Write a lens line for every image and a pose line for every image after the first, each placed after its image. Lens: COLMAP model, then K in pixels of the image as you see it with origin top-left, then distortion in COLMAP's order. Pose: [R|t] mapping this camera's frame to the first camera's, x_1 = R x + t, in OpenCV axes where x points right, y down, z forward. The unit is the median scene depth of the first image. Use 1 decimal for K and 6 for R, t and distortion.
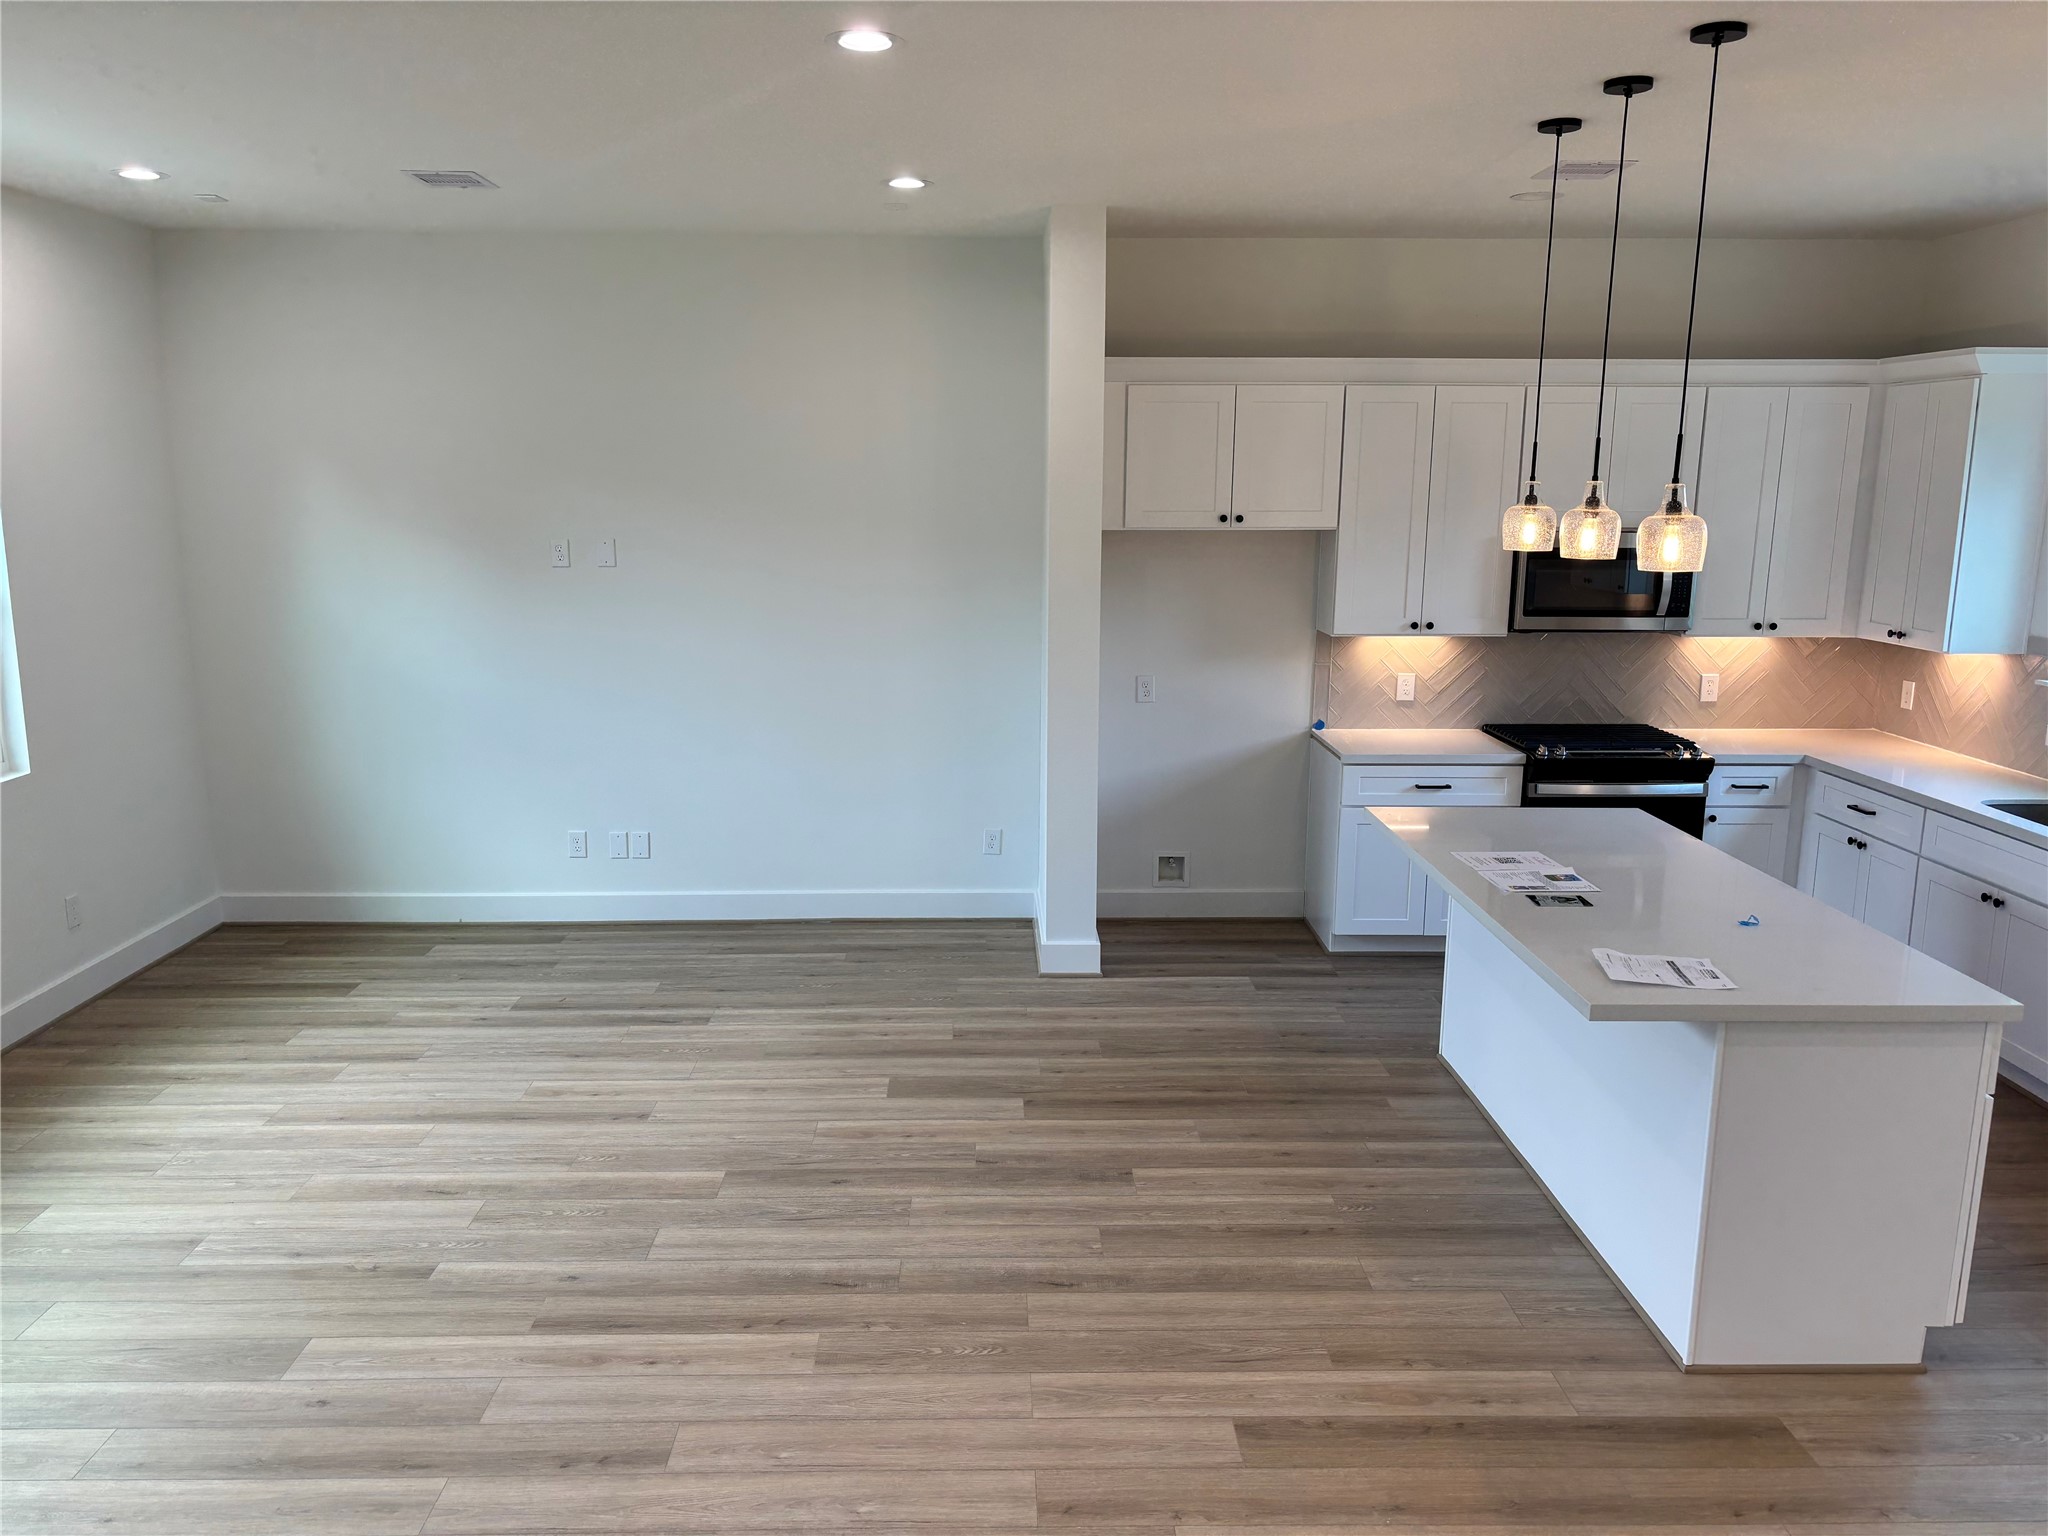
lens RADIAL K [[1535.5, 0, 1024.0], [0, 1535.5, 768.0], [0, 0, 1]] dist [0.033377, -0.011303]
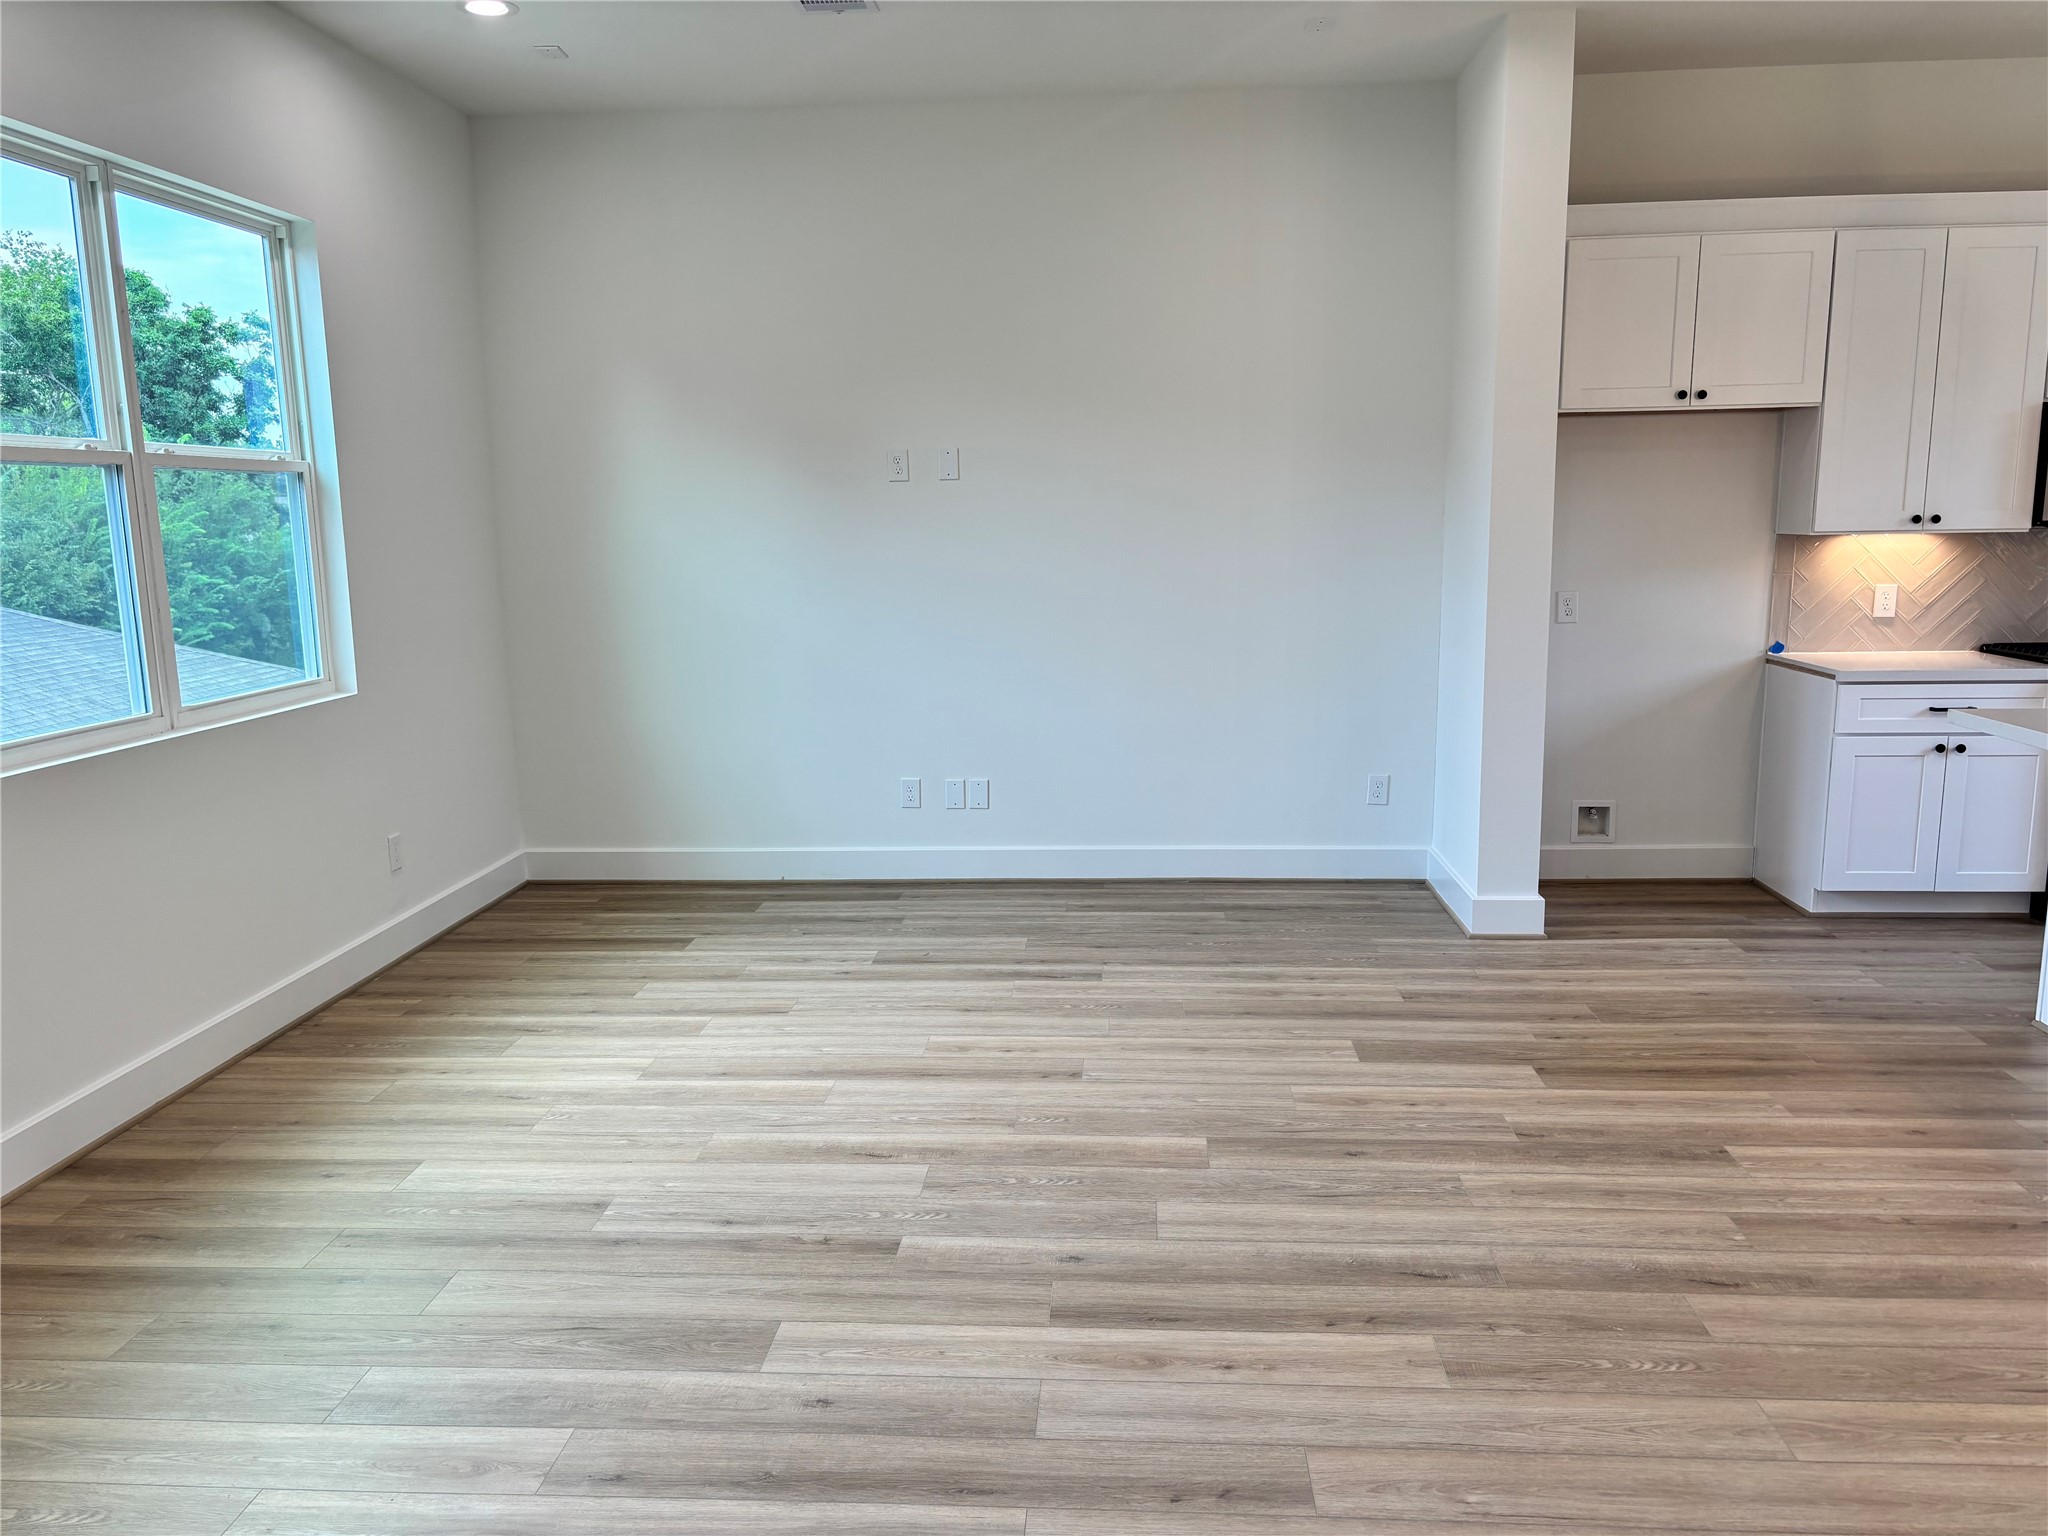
lens RADIAL K [[1531.1, 0, 1033.5], [0, 1531.1, 759.6], [0, 0, 1]] dist [0.047631, -0.046349]
pose [[0.996303, -0.006630, -0.085651, -0.202511], [0.003981, 0.999510, -0.031061, 0.082694], [0.085815, 0.030605, 0.995841, 0.171993]]
